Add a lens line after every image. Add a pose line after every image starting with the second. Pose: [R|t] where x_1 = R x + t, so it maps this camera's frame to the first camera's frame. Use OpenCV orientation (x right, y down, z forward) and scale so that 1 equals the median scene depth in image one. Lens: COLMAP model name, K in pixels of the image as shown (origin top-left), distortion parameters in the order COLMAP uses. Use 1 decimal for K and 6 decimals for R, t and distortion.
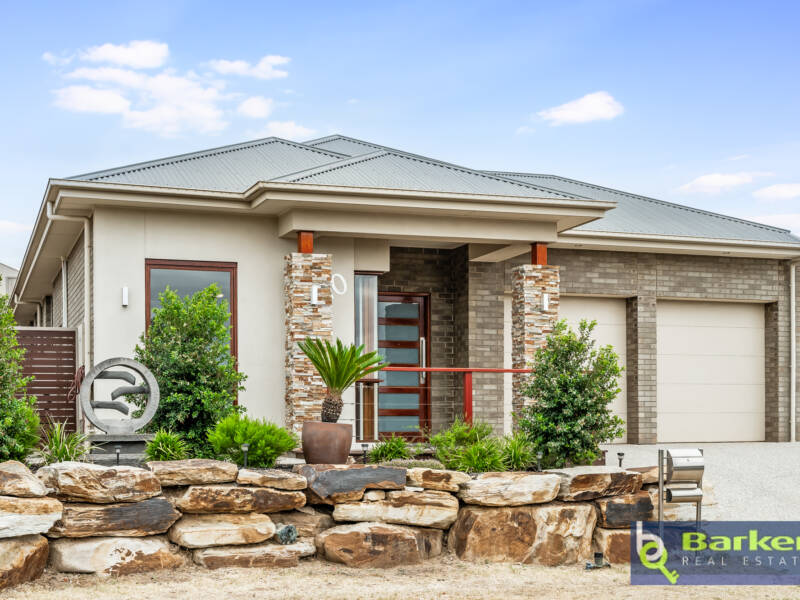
lens RADIAL K [[1021.3, 0, 399.9], [0, 1021.3, 300.6], [0, 0, 1]] dist [-0.000907, 0.000000]
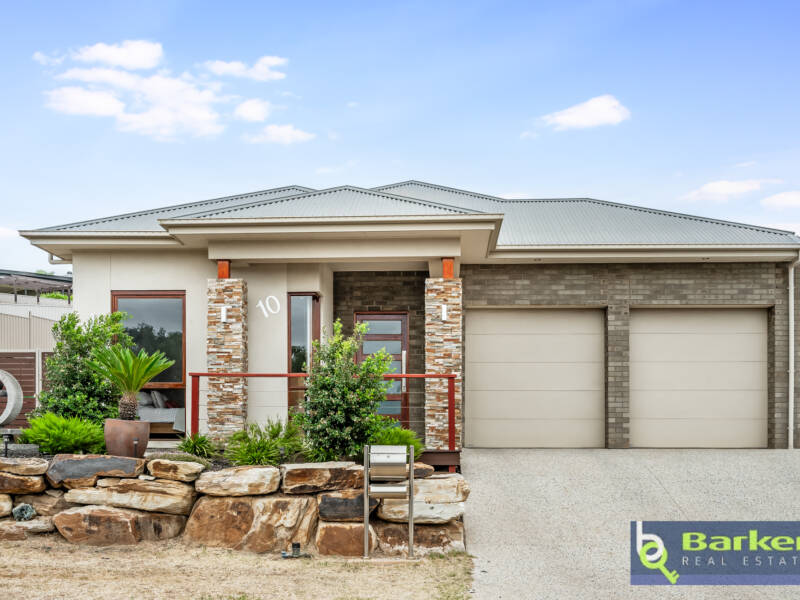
lens RADIAL K [[845.6, 0, 399.3], [0, 845.6, 337.9], [0, 0, 1]] dist [-0.010174, 0.000000]
pose [[0.938409, -0.032526, -0.343991, 0.400751], [0.033750, 0.999427, -0.002432, 0.028495], [0.343873, -0.009327, 0.938970, 0.151315]]
